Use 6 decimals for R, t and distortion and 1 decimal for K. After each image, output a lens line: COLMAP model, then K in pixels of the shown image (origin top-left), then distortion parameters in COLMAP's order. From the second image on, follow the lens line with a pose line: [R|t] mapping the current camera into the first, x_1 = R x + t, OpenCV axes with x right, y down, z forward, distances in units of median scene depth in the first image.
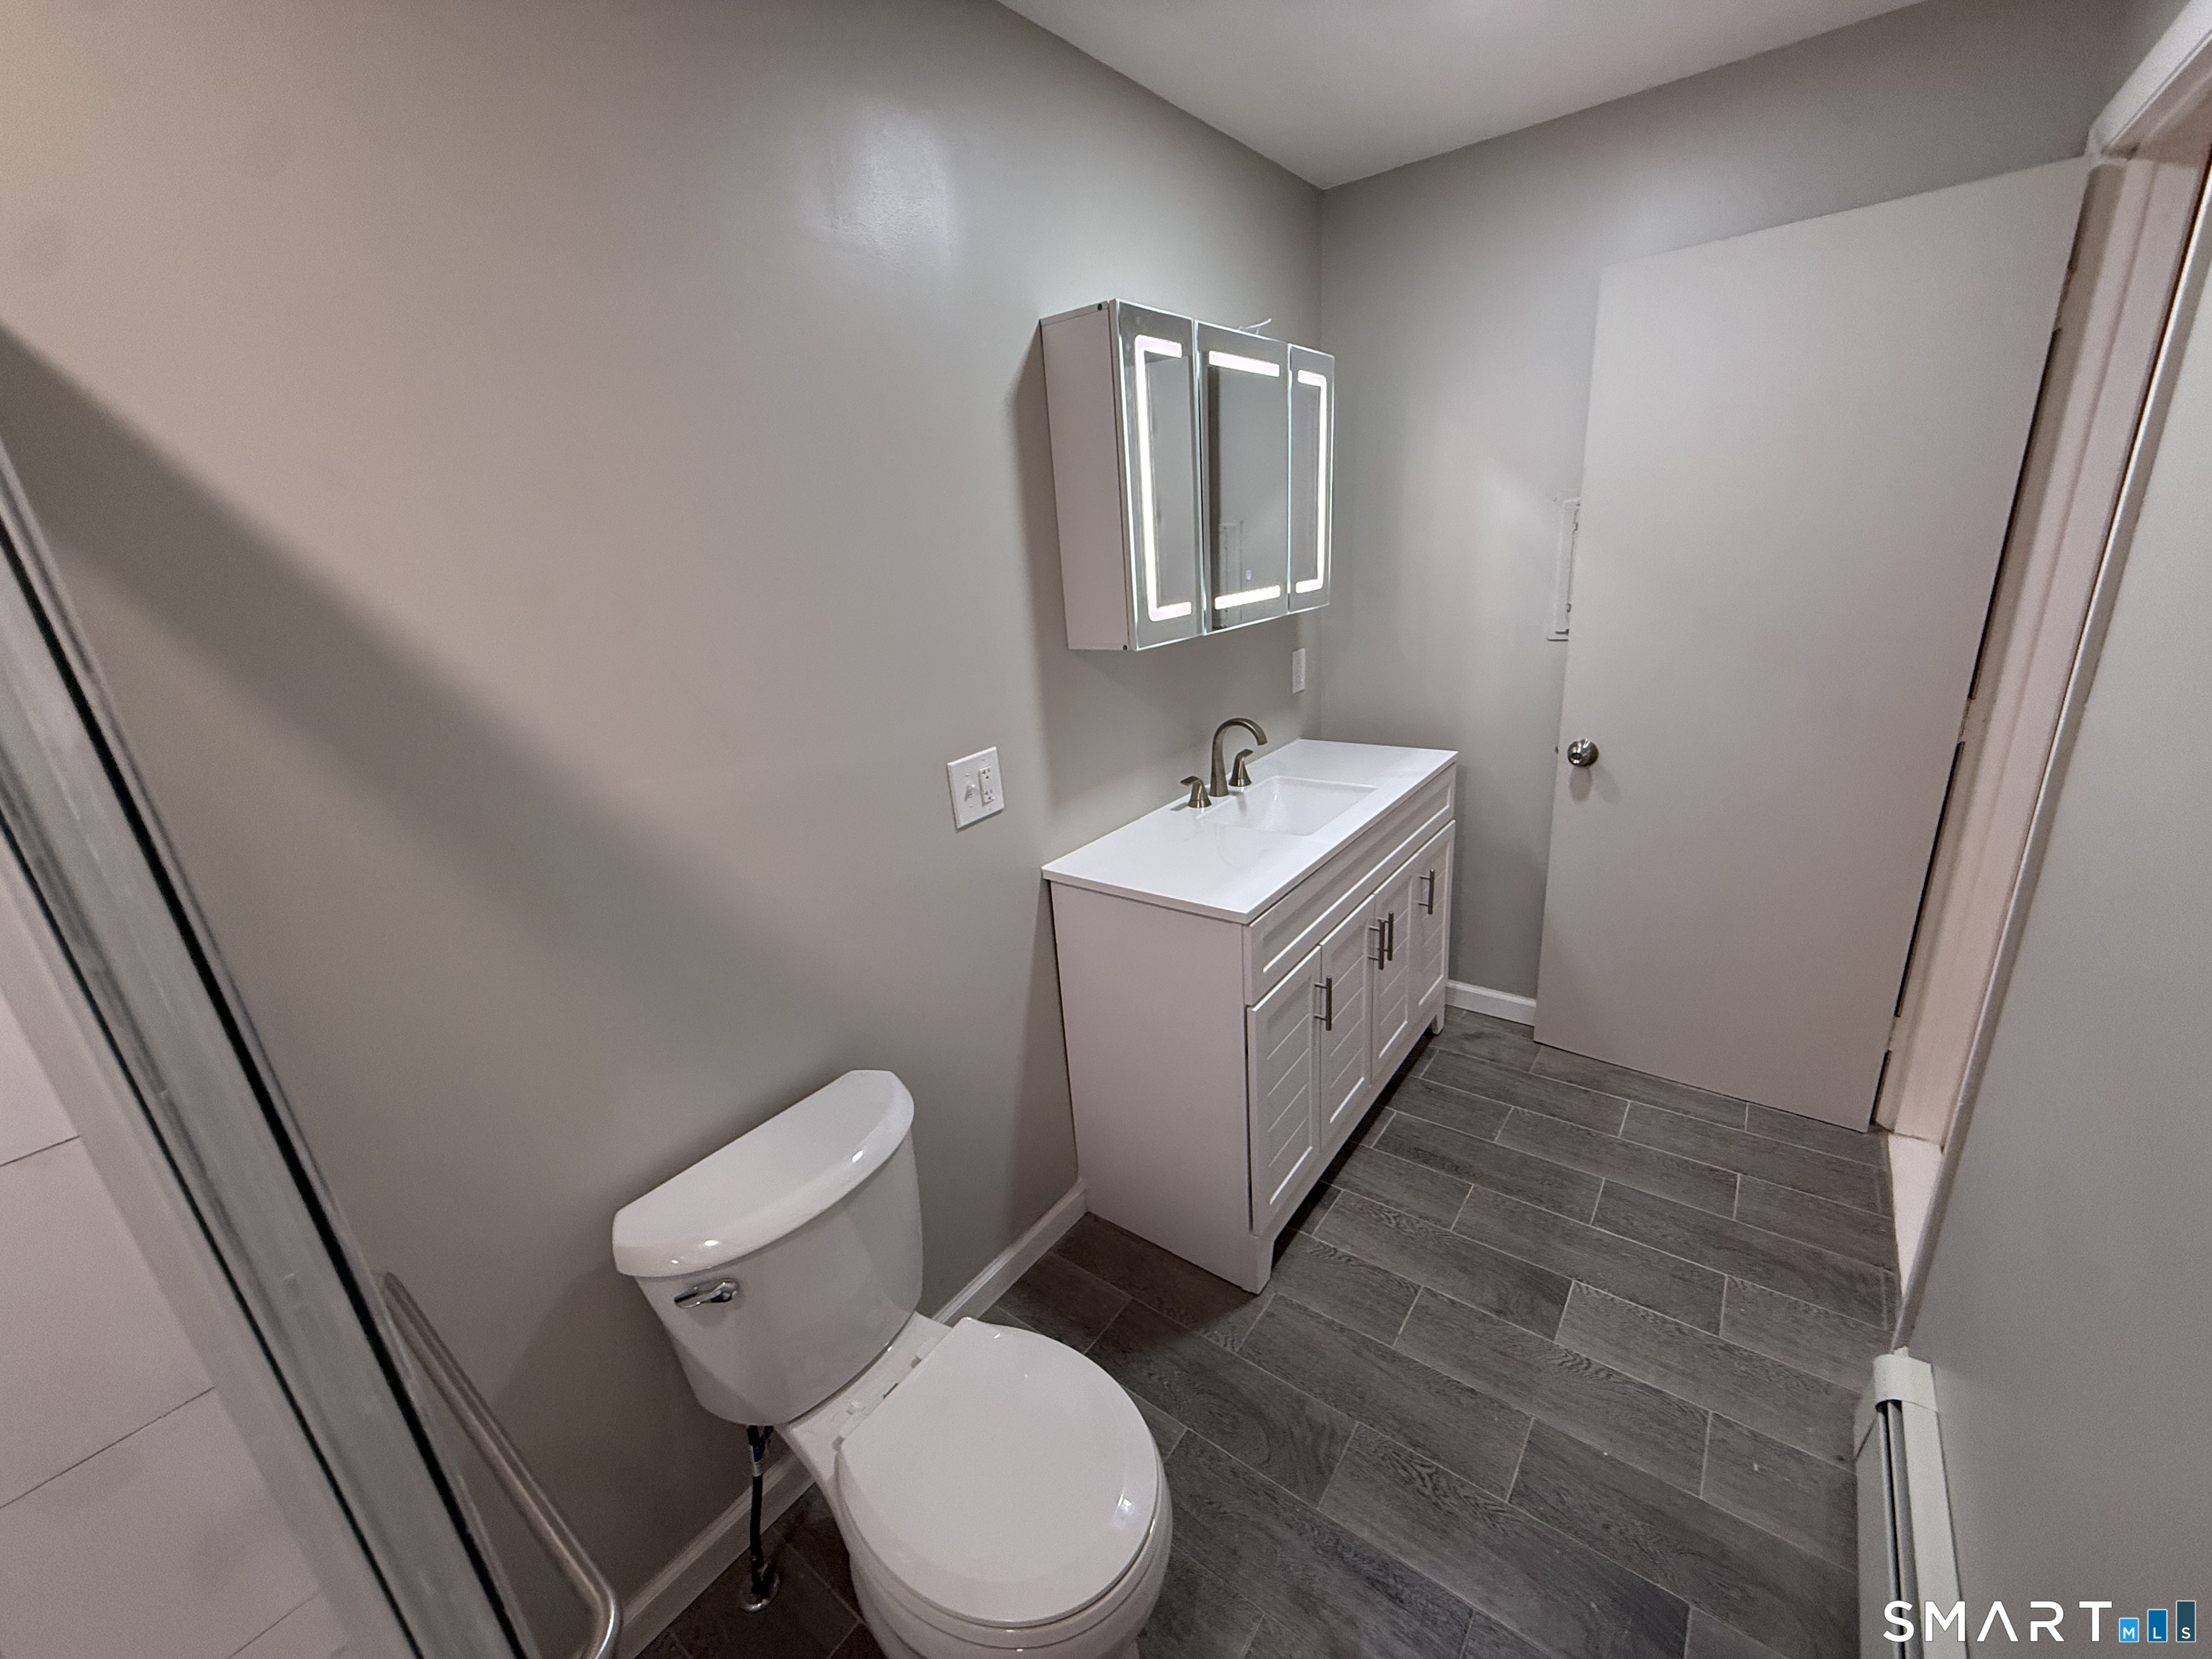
lens RADIAL K [[881.1, 0, 1099.5], [0, 881.1, 834.8], [0, 0, 1]] dist [-0.000407, -0.000021]
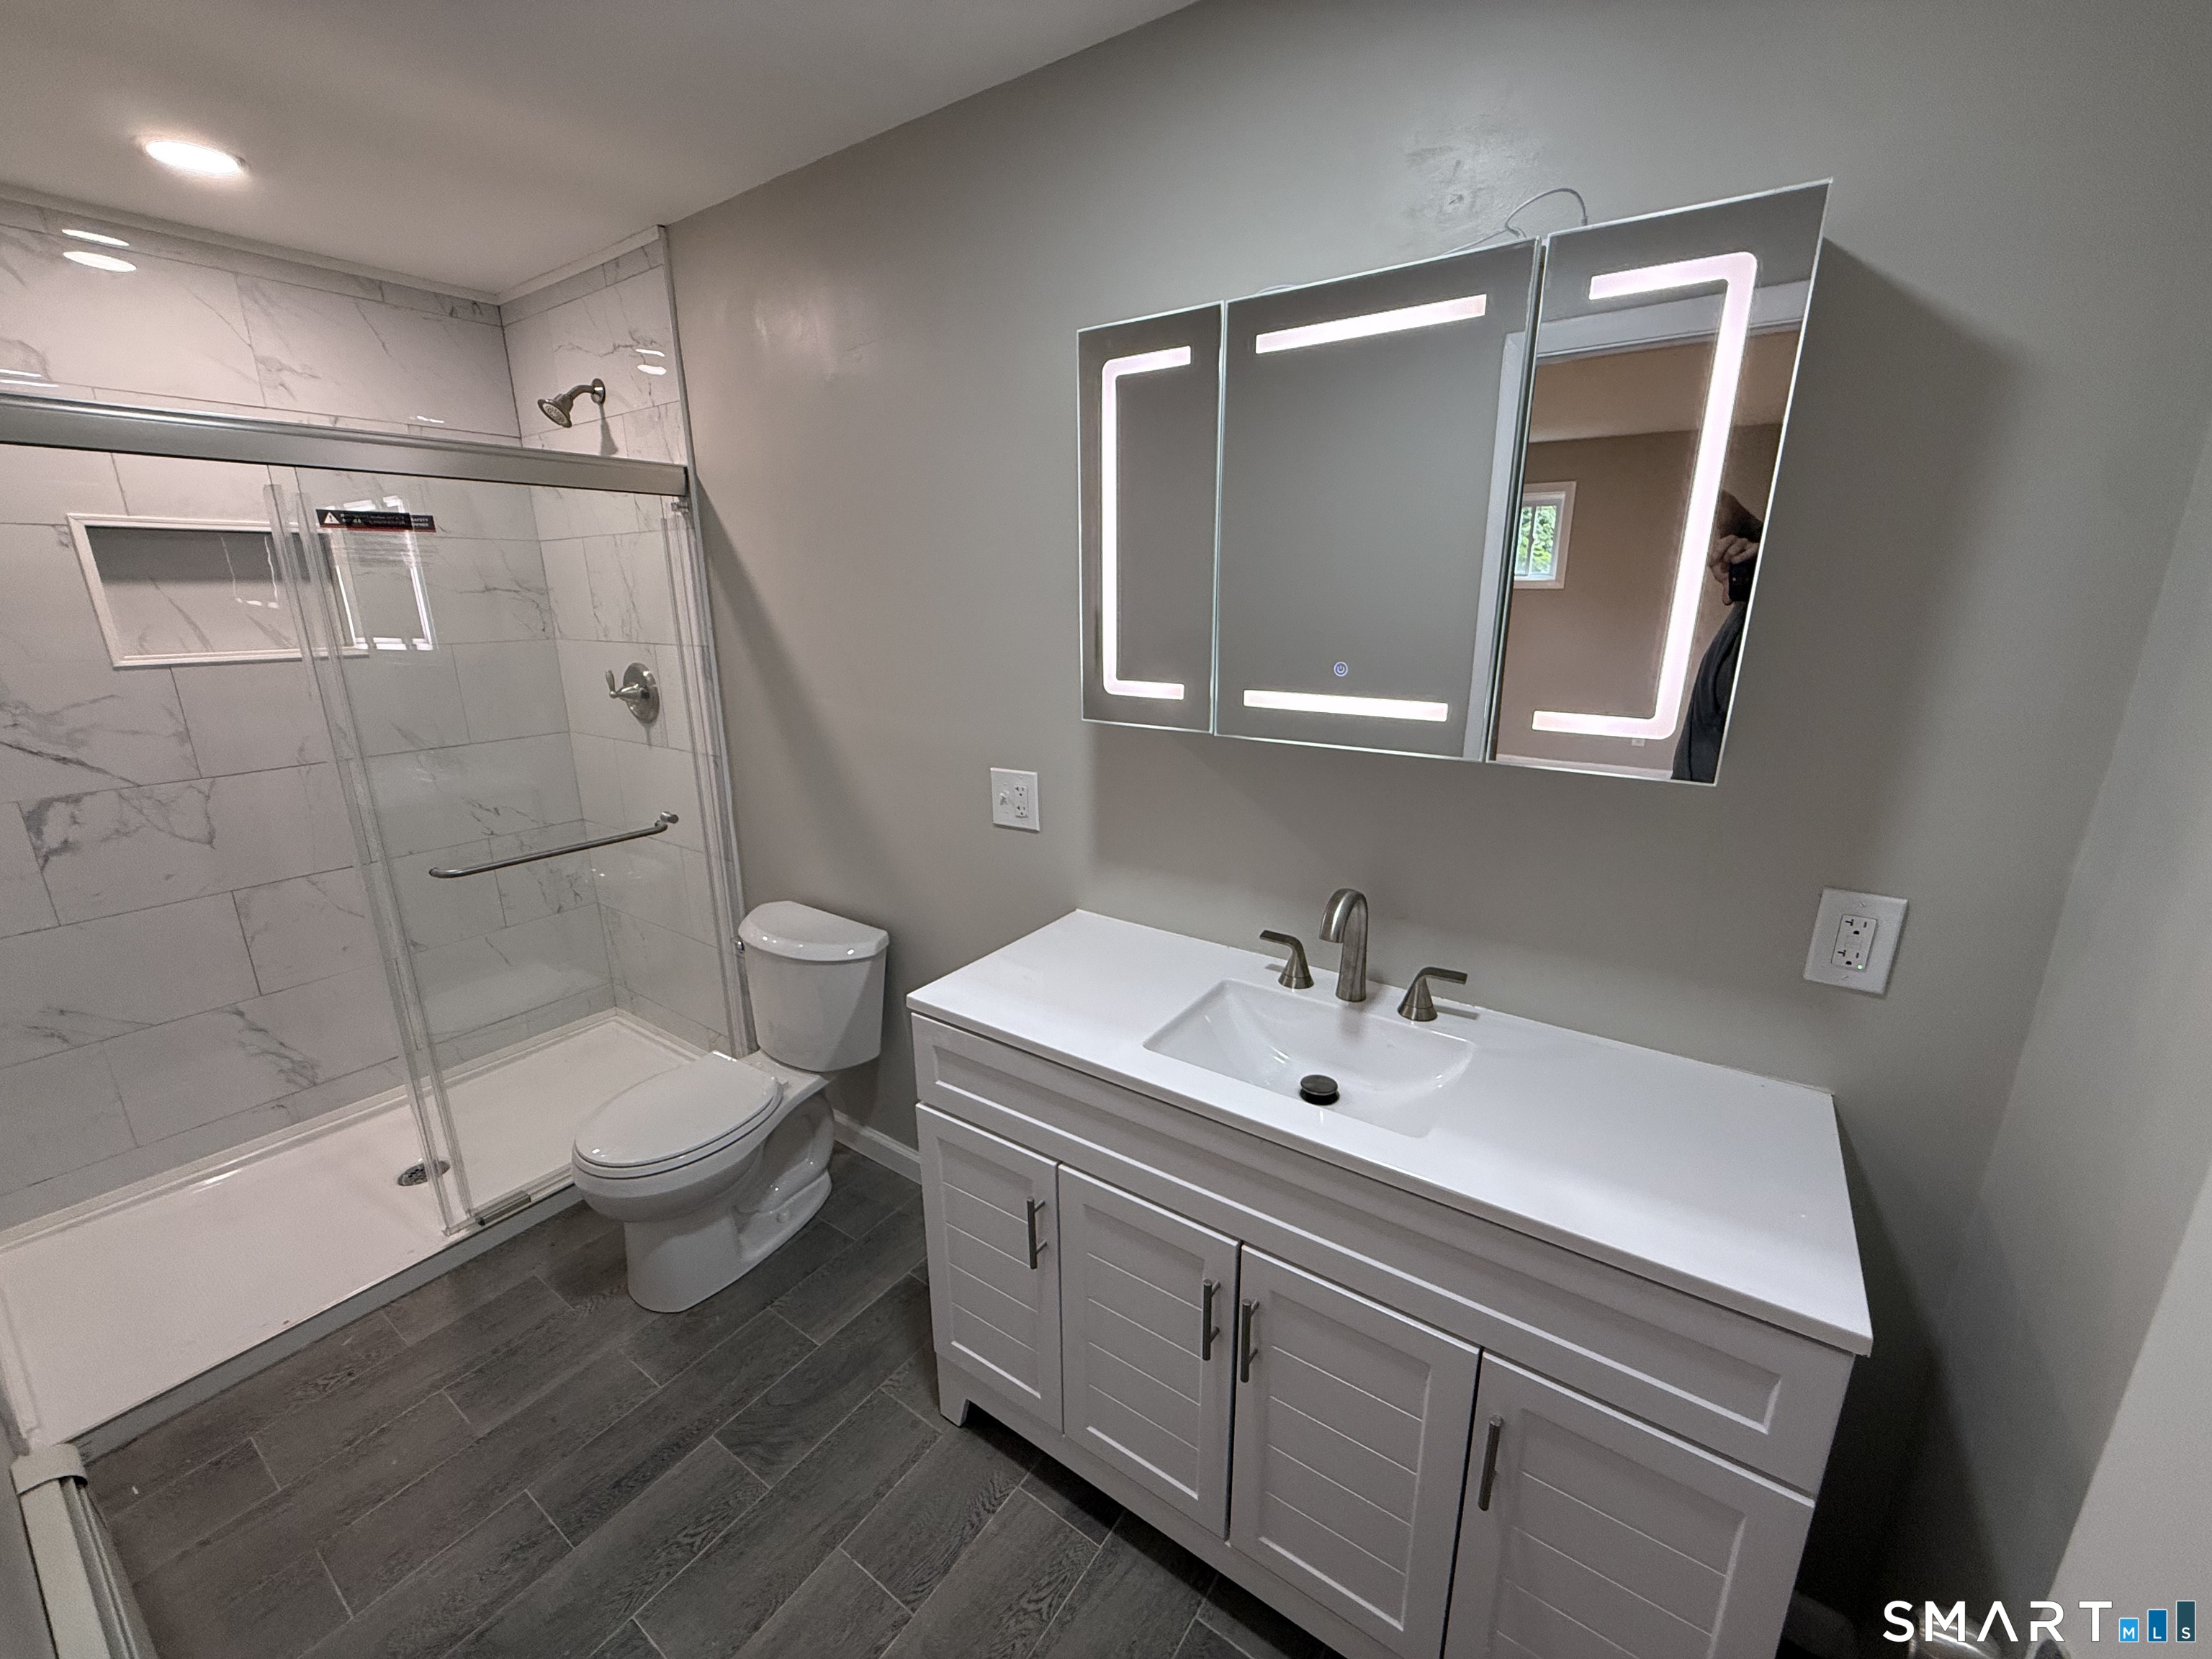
lens RADIAL K [[881.1, 0, 1098.9], [0, 881.1, 831.9], [0, 0, 1]] dist [-0.000407, -0.000021]
pose [[0.041198, 0.339551, -0.939685, 0.929417], [-0.314312, 0.897141, 0.310398, -0.395973], [0.948425, 0.282566, 0.143685, 0.936668]]
